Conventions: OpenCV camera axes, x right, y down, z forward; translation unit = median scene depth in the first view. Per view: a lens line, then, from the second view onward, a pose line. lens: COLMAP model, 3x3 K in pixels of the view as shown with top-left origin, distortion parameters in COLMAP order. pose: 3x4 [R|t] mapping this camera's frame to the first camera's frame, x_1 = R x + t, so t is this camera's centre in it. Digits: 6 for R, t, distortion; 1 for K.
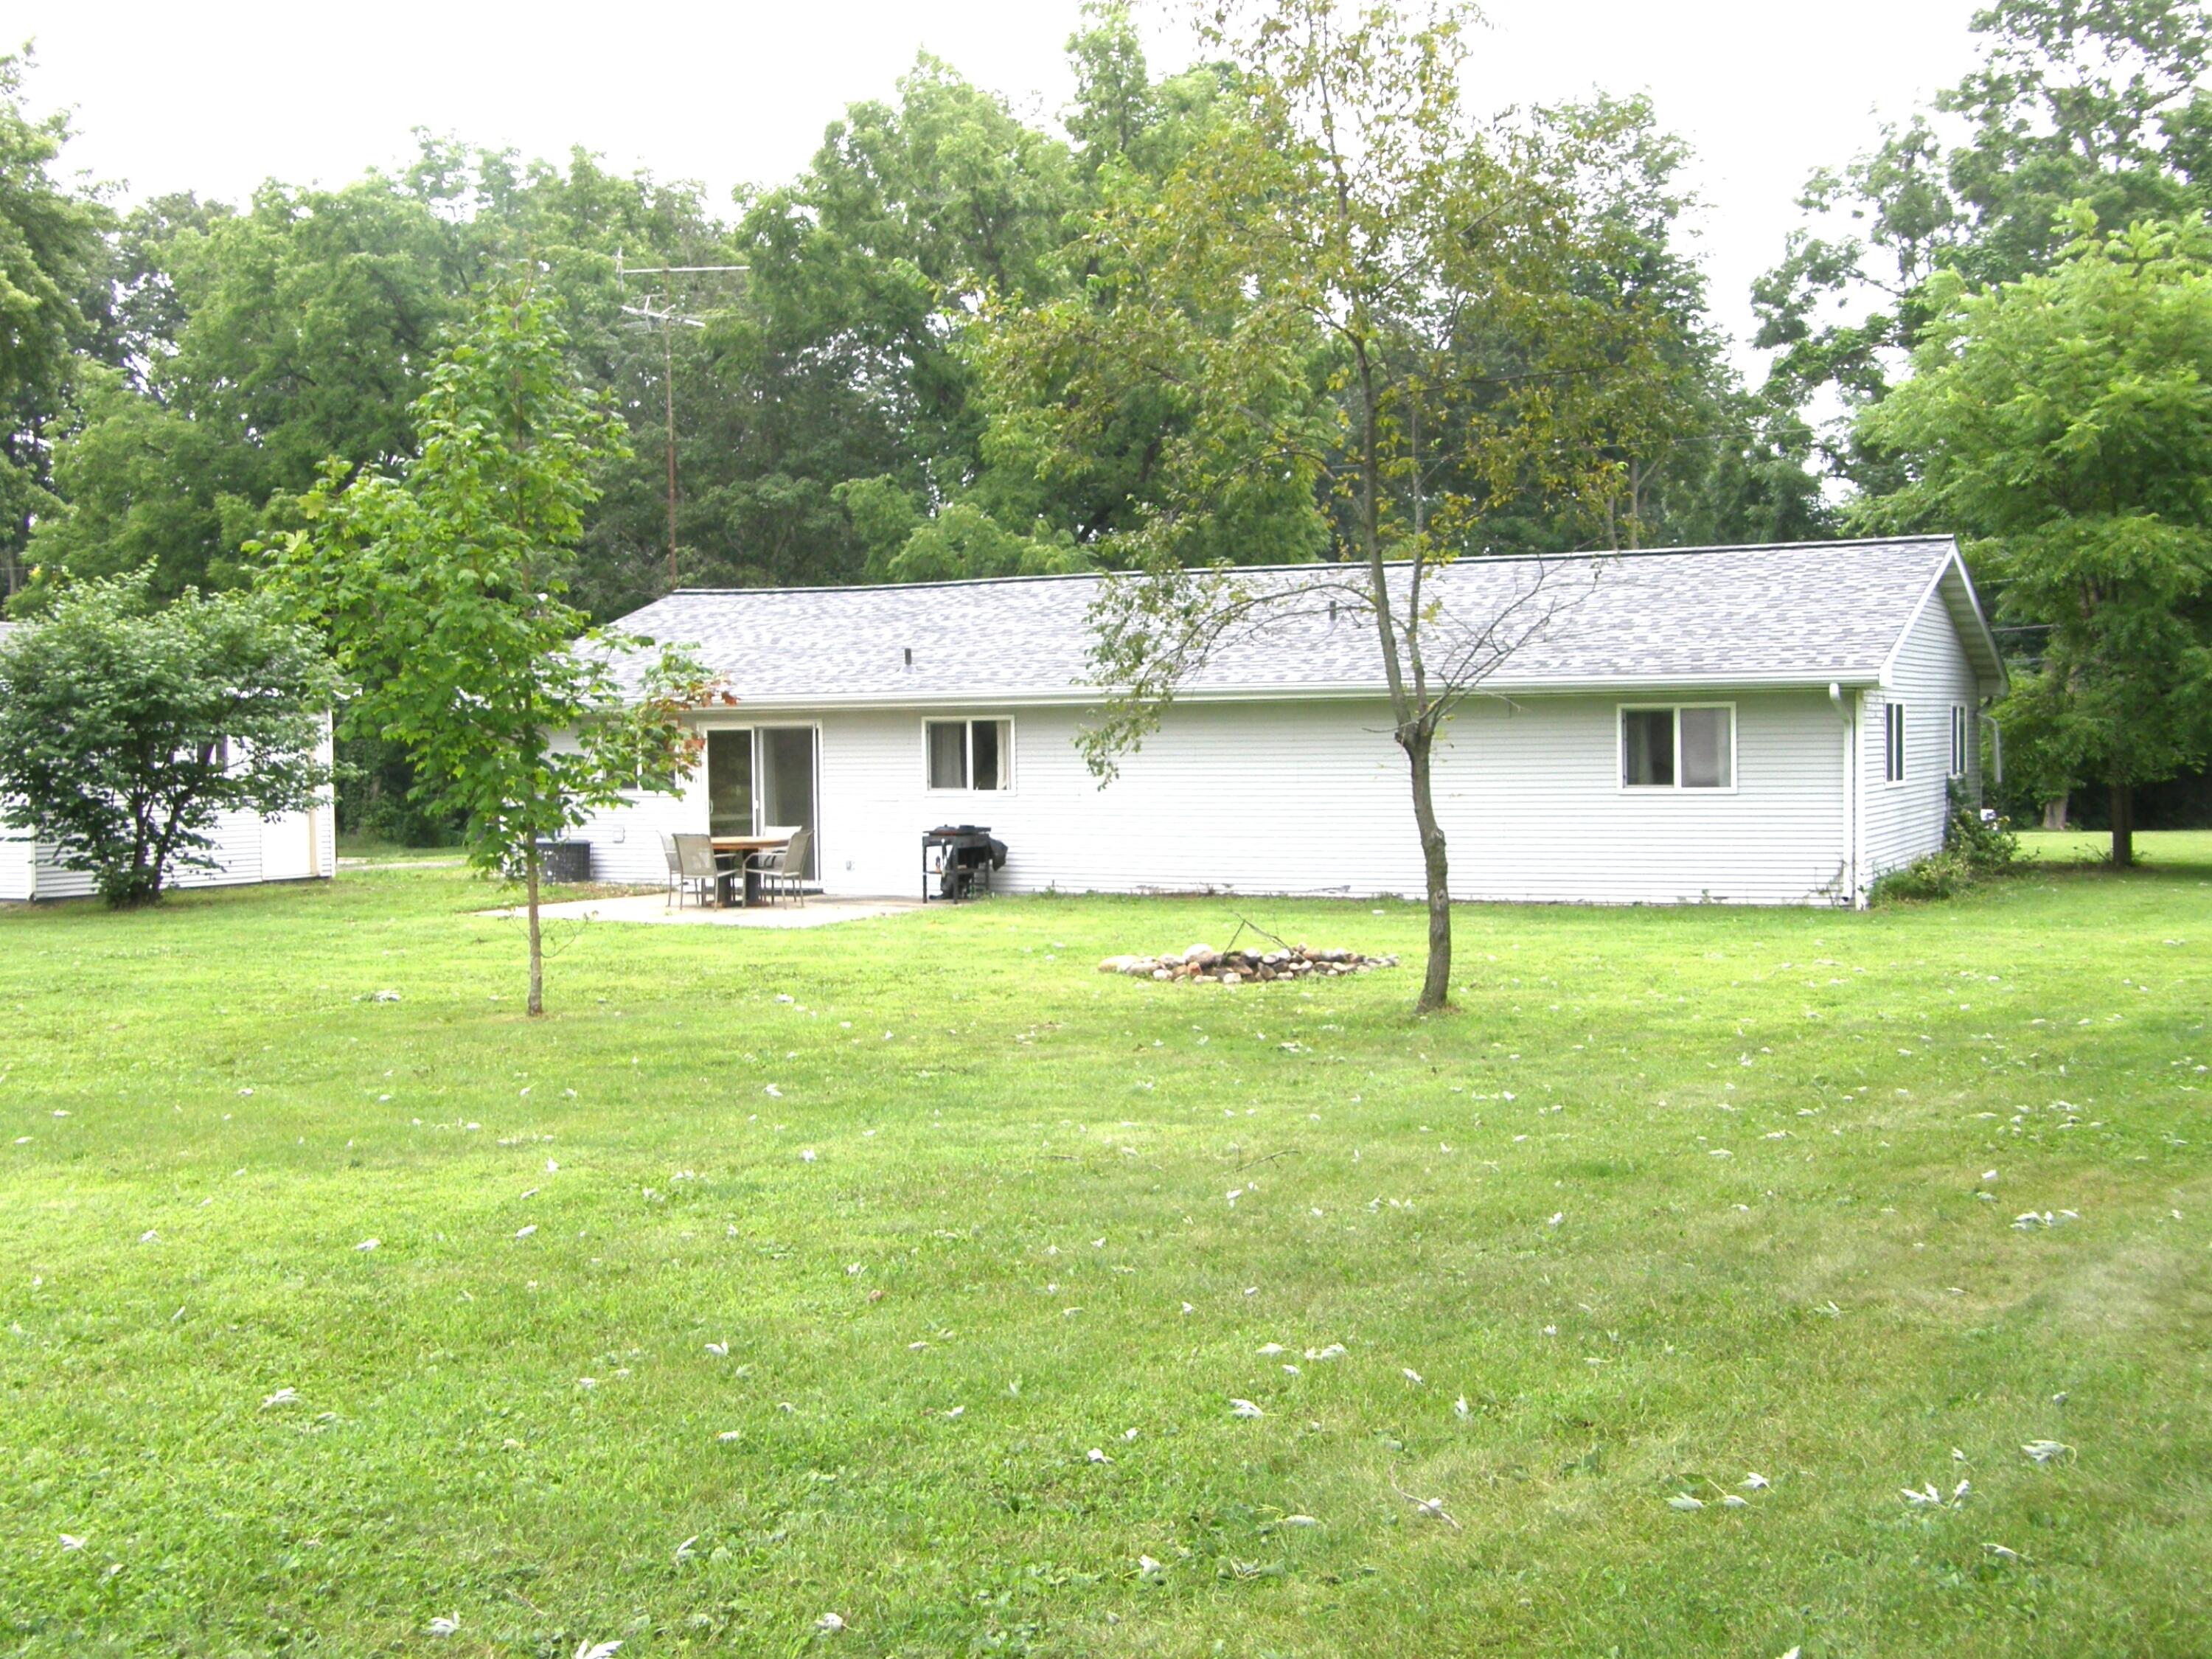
lens RADIAL K [[2360.5, 0, 1108.4], [0, 2360.5, 826.4], [0, 0, 1]] dist [-0.047770, 0.000000]
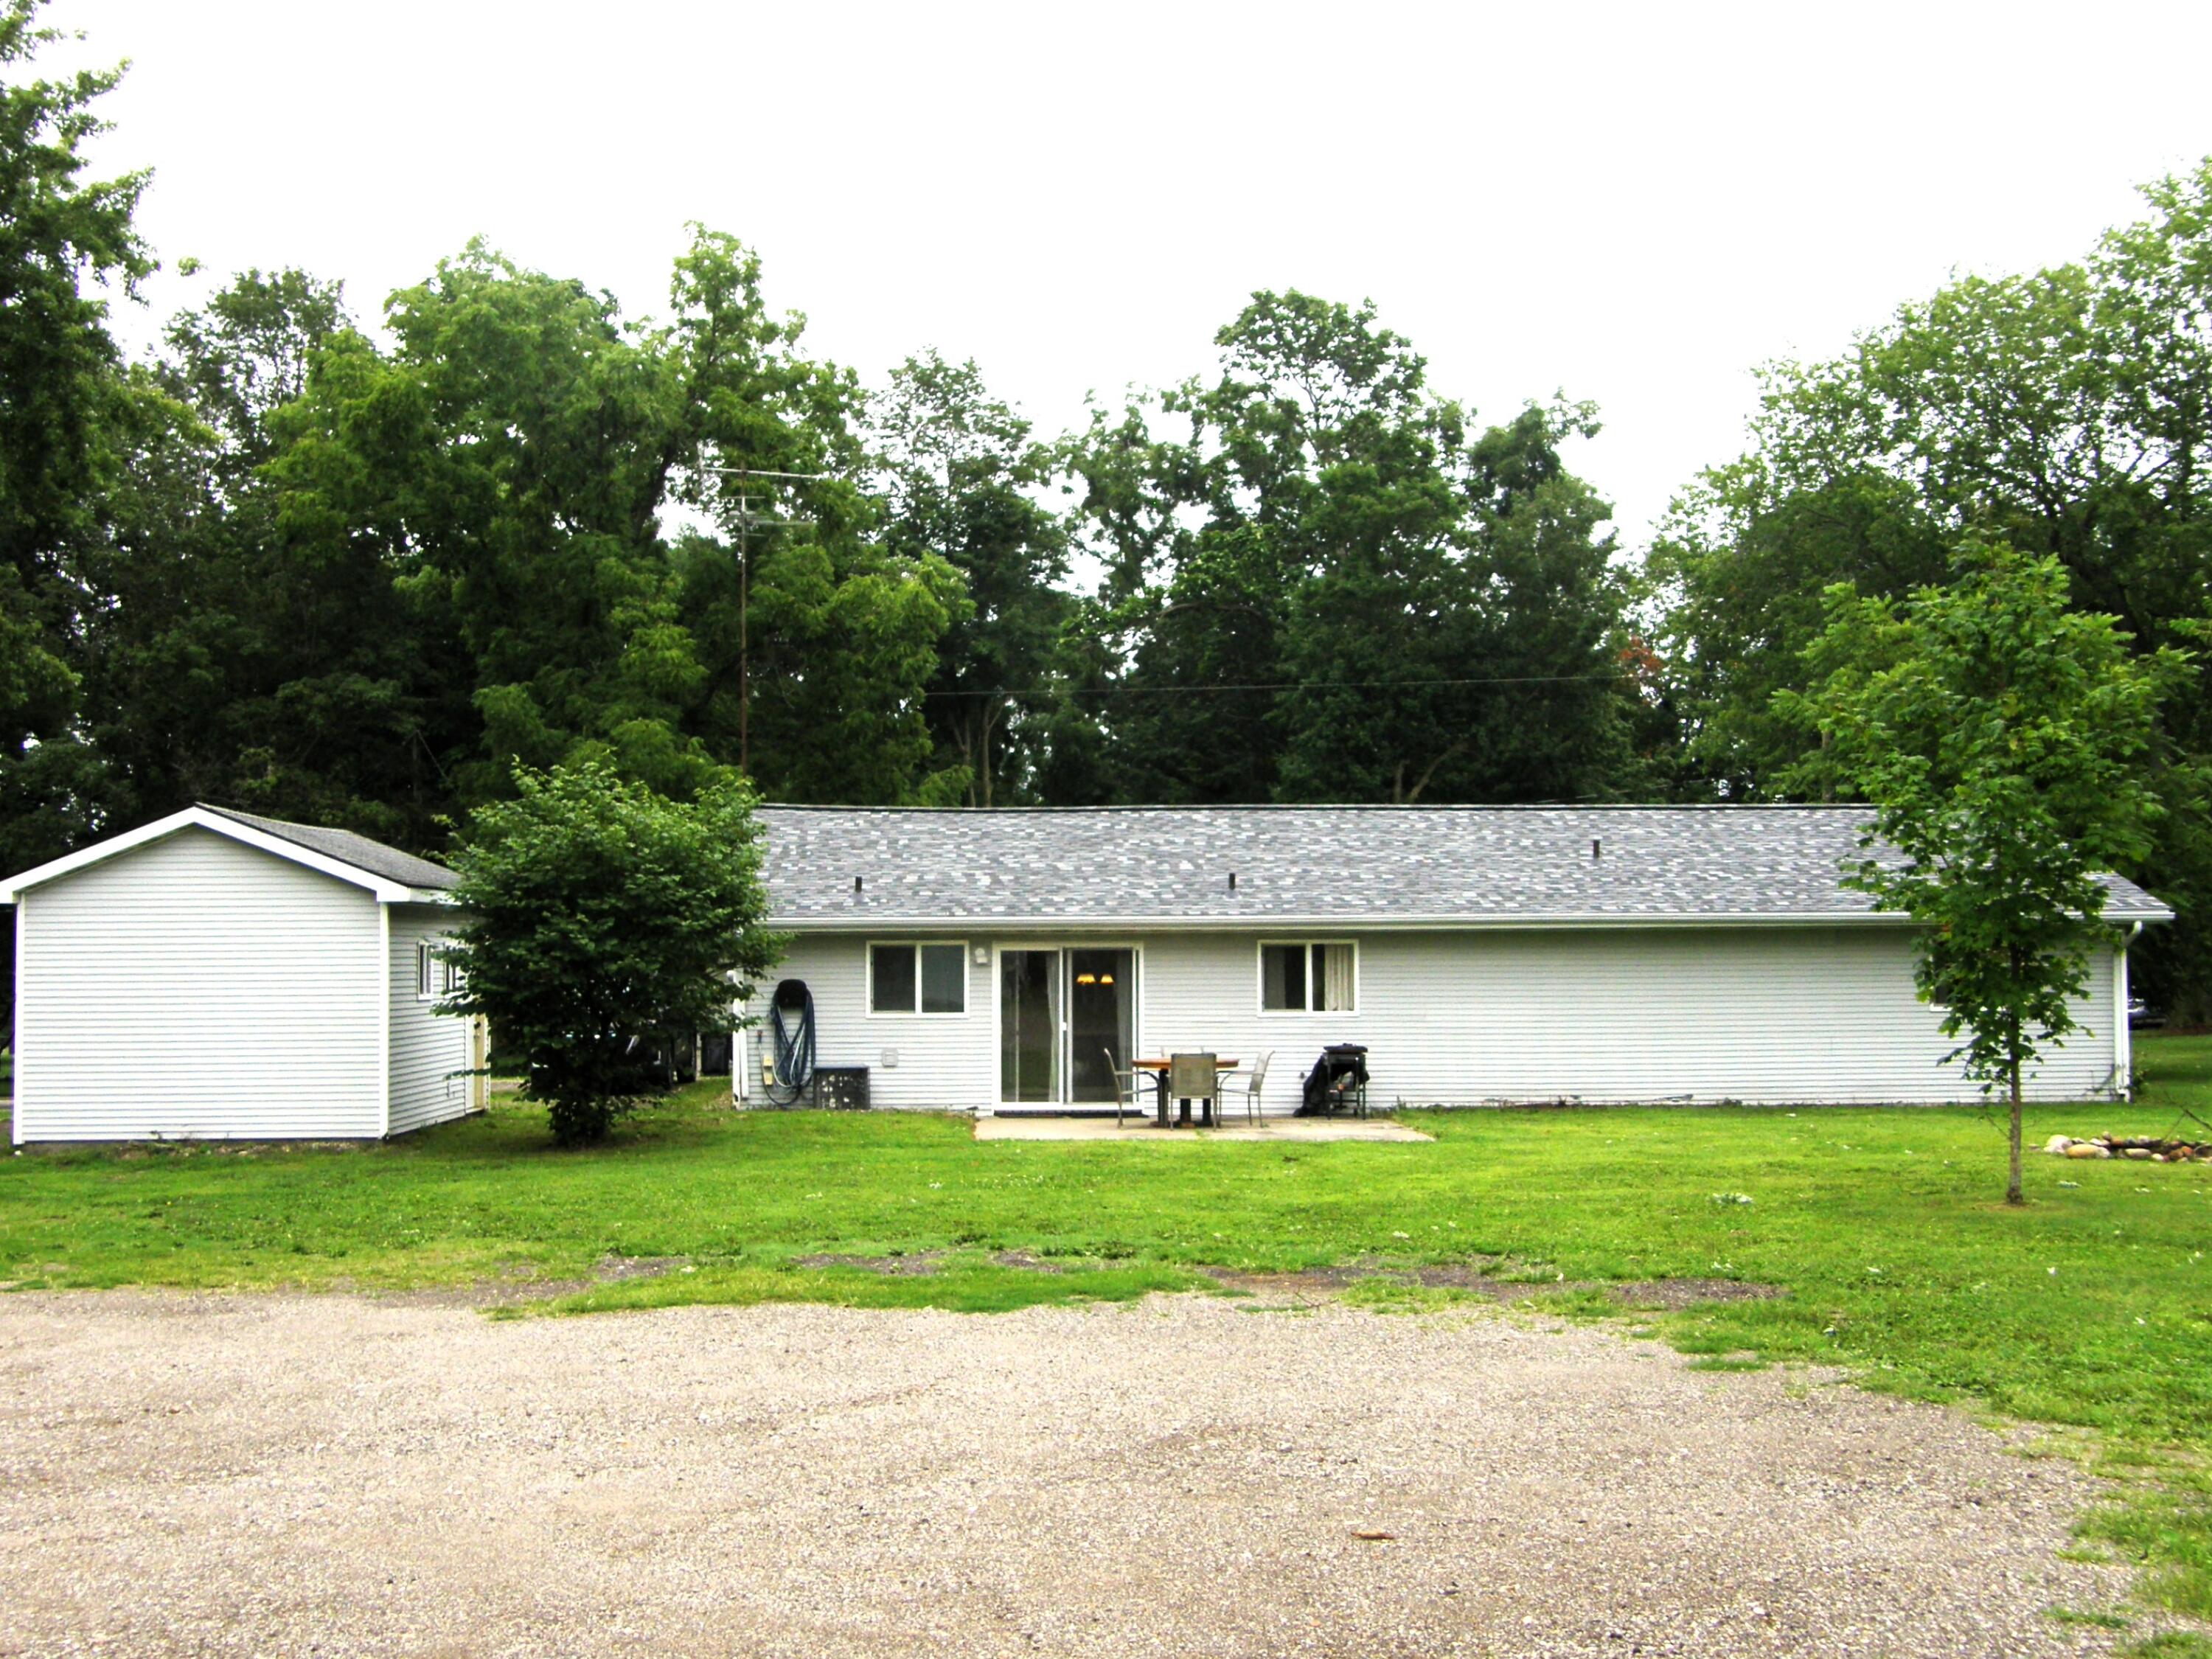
lens RADIAL K [[2360.5, 0, 1112.7], [0, 2360.5, 822.9], [0, 0, 1]] dist [-0.047770, 0.000000]
pose [[0.893766, 0.035262, 0.447145, -0.578805], [0.009377, 0.995218, -0.097226, 0.002478], [-0.448435, 0.091090, 0.889162, 0.102809]]
